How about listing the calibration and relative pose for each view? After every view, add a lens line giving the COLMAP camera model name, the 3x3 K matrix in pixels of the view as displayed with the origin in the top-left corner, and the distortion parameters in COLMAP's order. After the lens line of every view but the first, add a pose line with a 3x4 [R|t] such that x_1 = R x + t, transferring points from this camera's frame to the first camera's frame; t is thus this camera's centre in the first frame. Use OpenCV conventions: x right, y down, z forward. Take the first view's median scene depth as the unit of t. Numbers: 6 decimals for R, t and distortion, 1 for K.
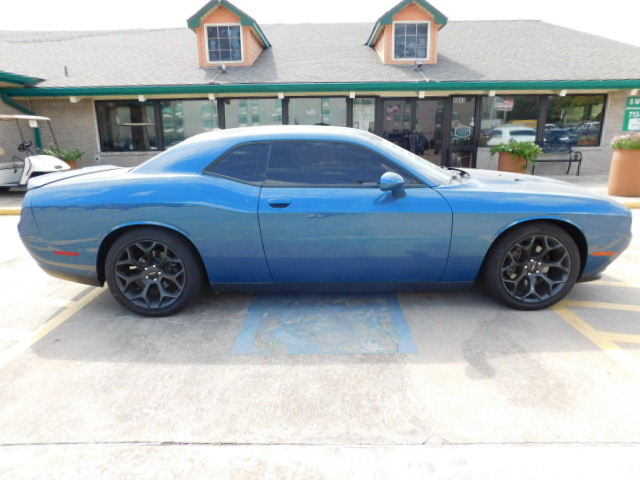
lens RADIAL K [[425.4, 0, 326.6], [0, 425.4, 248.6], [0, 0, 1]] dist [-0.062134, 0.051775]
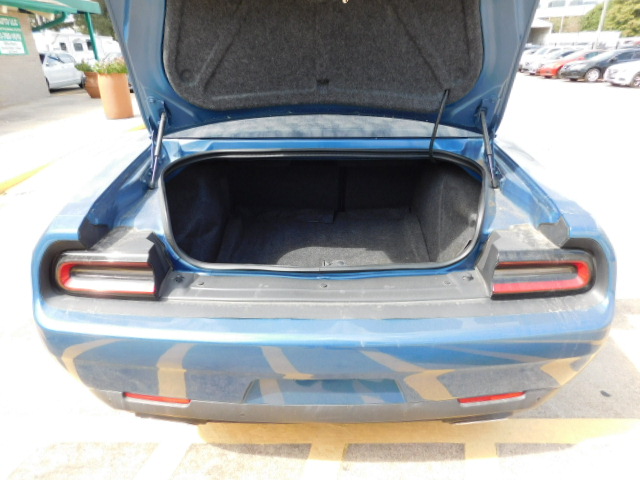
lens RADIAL K [[425.4, 0, 320.5], [0, 425.4, 245.6], [0, 0, 1]] dist [-0.062134, 0.051775]
pose [[0.024193, -0.420059, 0.907174, -0.355338], [0.274947, 0.875241, 0.397940, -0.112263], [-0.961155, 0.239798, 0.136669, 0.396740]]
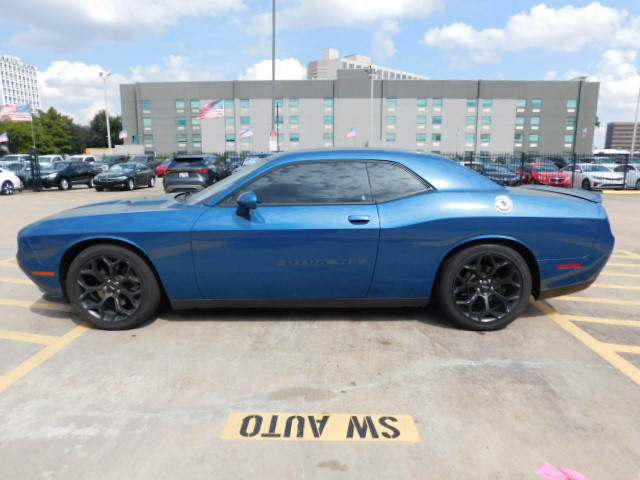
lens RADIAL K [[441.2, 0, 320.2], [0, 441.2, 251.5], [0, 0, 1]] dist [-0.078008, 0.056842]
pose [[-0.999354, 0.009485, 0.034666, -0.022900], [0.024432, 0.886698, 0.461703, -0.225536], [-0.026359, 0.462252, -0.886357, 0.828006]]
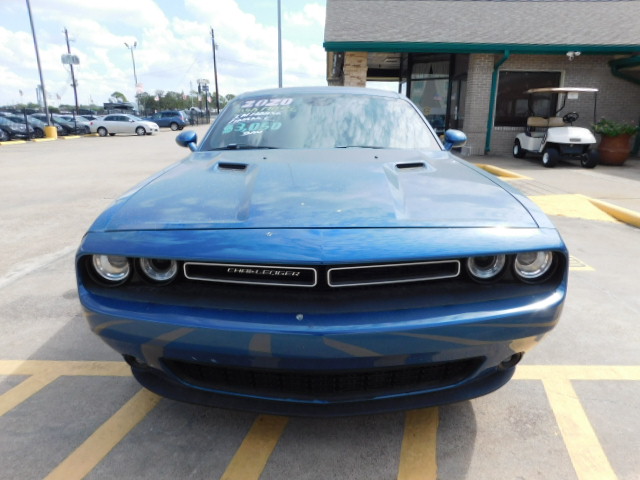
lens RADIAL K [[441.2, 0, 320.2], [0, 441.2, 249.2], [0, 0, 1]] dist [-0.078008, 0.056842]
pose [[-0.008257, 0.311030, -0.950364, 0.394307], [-0.271012, 0.914130, 0.301526, -0.102278], [0.962540, 0.260050, 0.076745, 0.408188]]
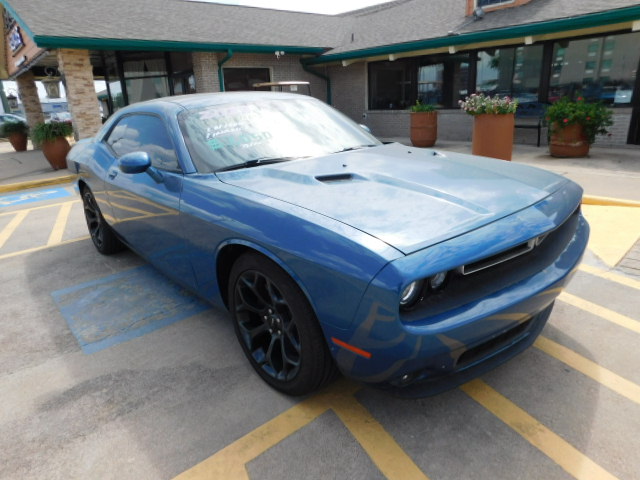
lens RADIAL K [[425.4, 0, 323.4], [0, 425.4, 242.9], [0, 0, 1]] dist [-0.062134, 0.051775]
pose [[0.661197, 0.224184, -0.715933, 0.328945], [-0.160938, 0.974476, 0.156509, -0.060856], [0.732747, 0.011738, 0.680400, 0.217373]]
